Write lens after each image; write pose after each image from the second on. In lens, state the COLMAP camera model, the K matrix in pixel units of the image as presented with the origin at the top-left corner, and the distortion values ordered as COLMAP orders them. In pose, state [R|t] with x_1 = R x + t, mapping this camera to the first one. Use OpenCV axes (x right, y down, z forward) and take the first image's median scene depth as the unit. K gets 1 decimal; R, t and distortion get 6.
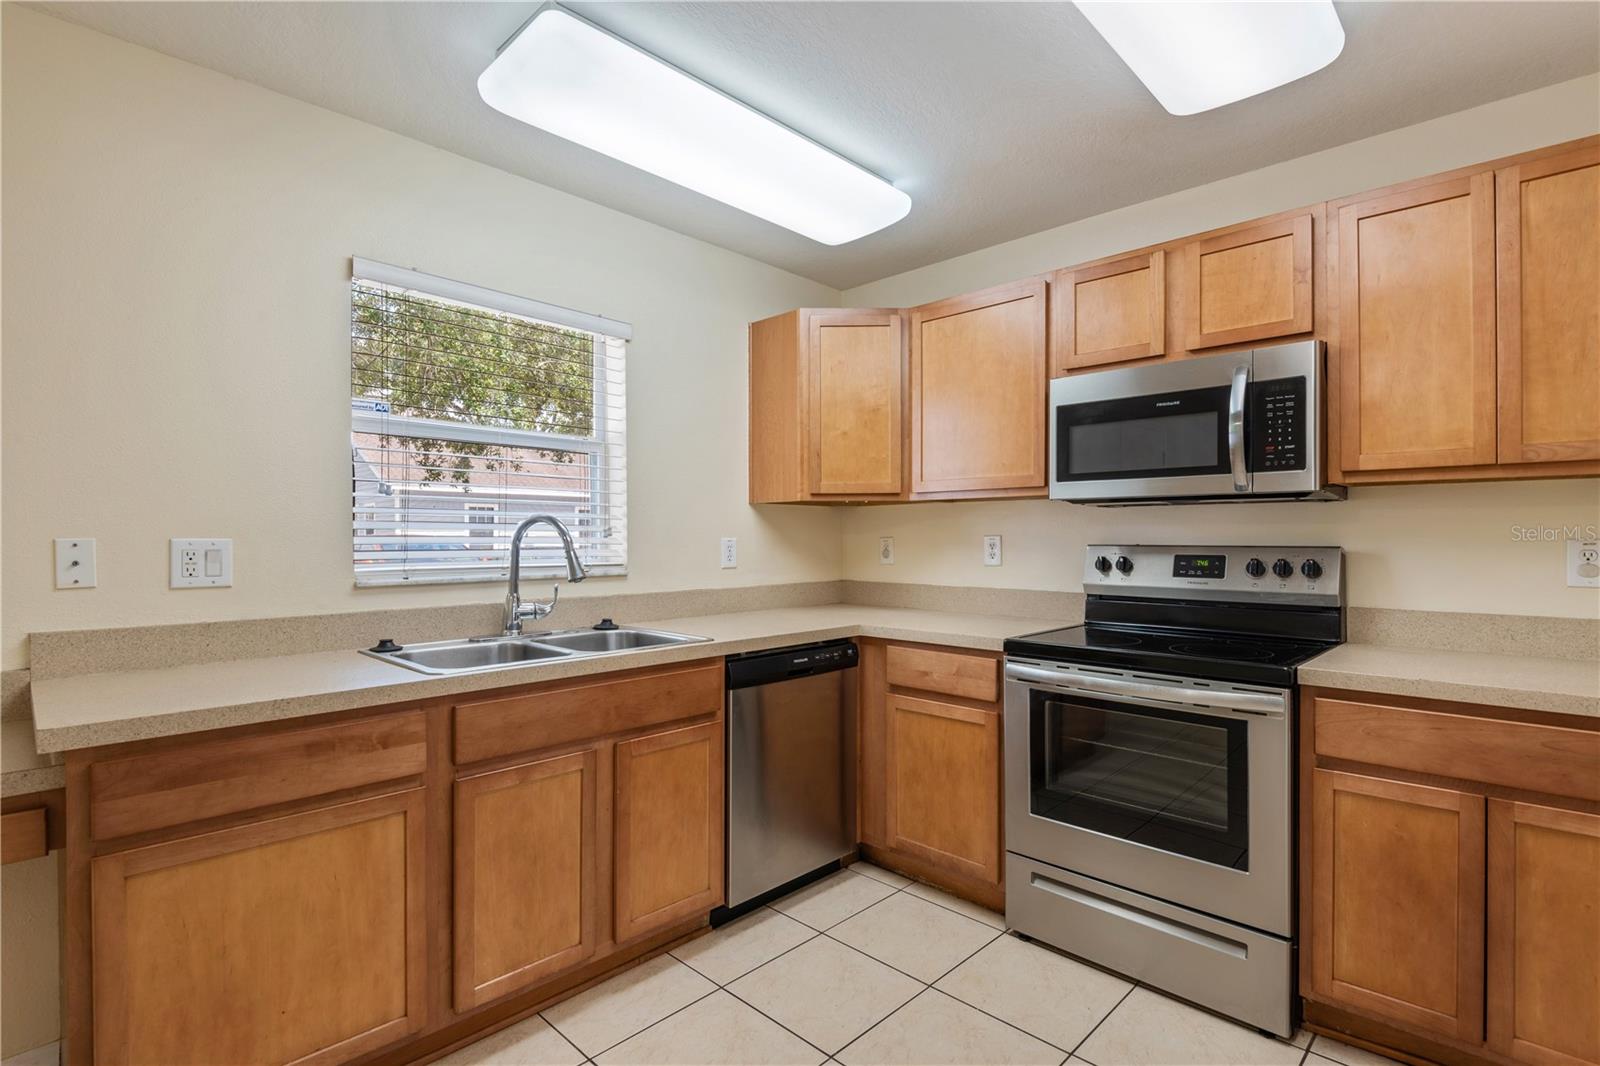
lens RADIAL K [[766.4, 0, 796.0], [0, 766.4, 538.2], [0, 0, 1]] dist [0.027608, -0.022367]
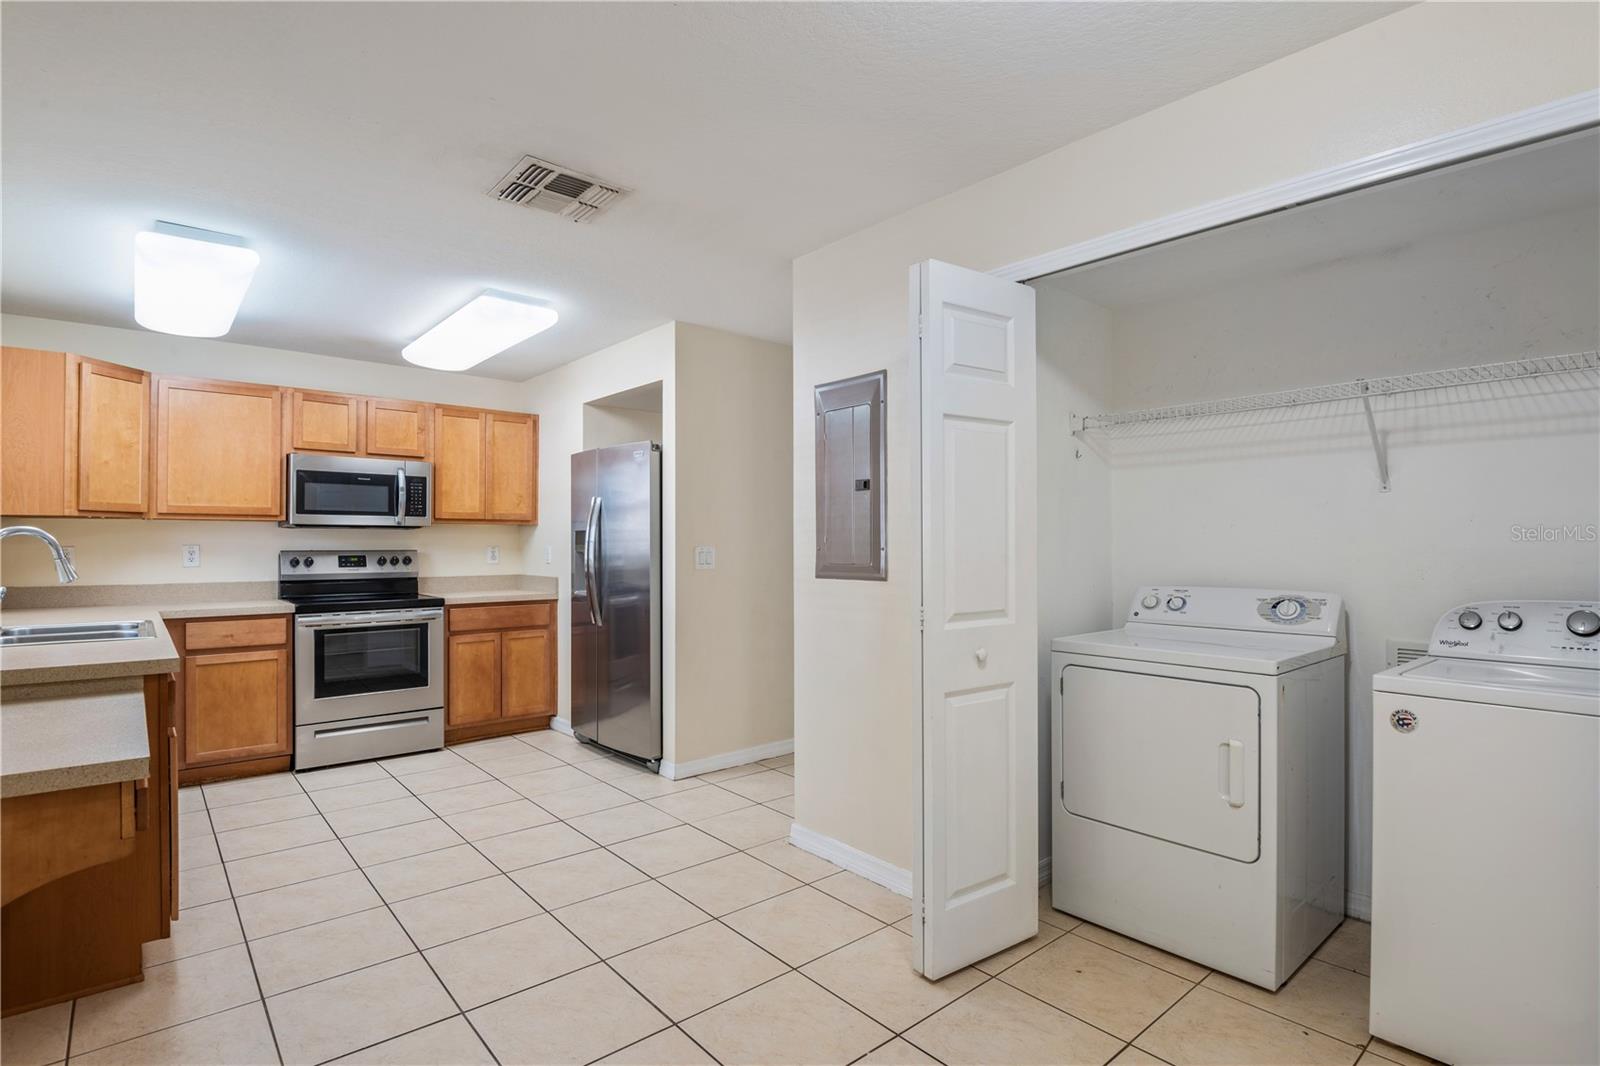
lens RADIAL K [[779.5, 0, 800.0], [0, 779.5, 533.0], [0, 0, 1]] dist [0.002282, -0.020936]
pose [[0.087337, 0.014650, 0.996071, -1.374078], [0.002636, 0.999885, -0.014937, -0.001669], [-0.996175, 0.003930, 0.087288, -0.284382]]
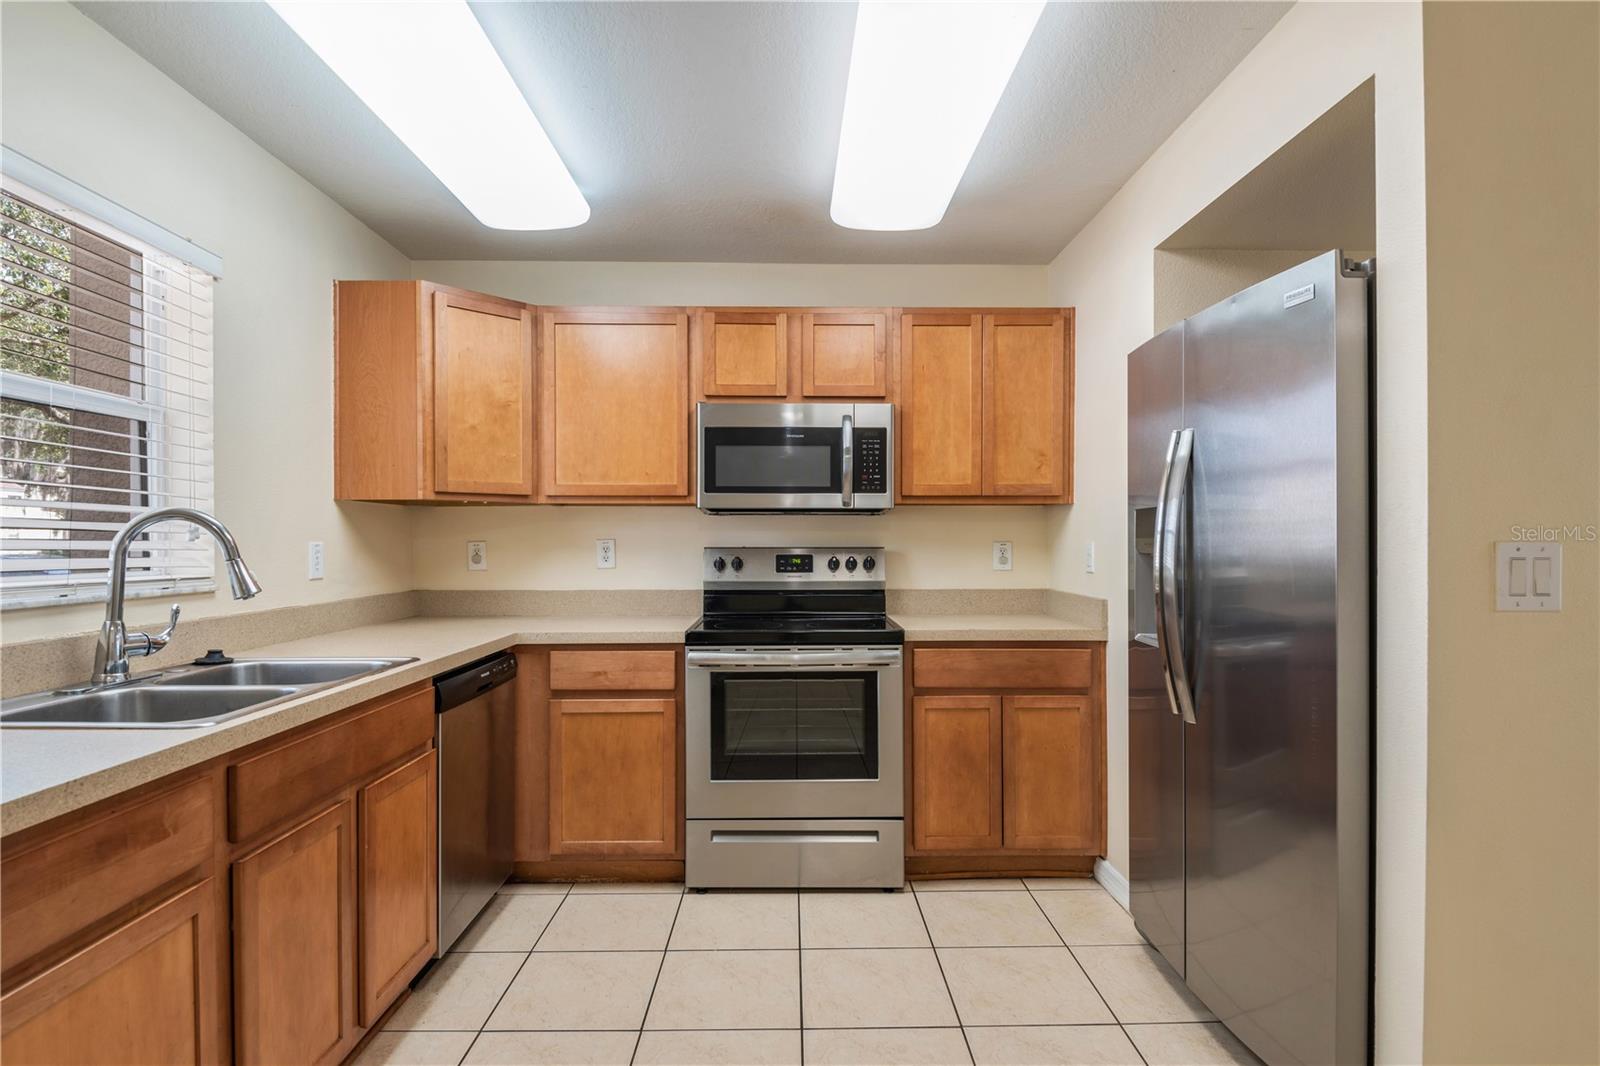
lens RADIAL K [[827.6, 0, 802.6], [0, 827.6, 543.0], [0, 0, 1]] dist [0.017514, -0.000816]
pose [[0.706175, -0.000846, 0.708037, -0.462297], [0.001556, 0.999999, -0.000357, 0.002999], [-0.708036, 0.001354, 0.706175, 0.026291]]
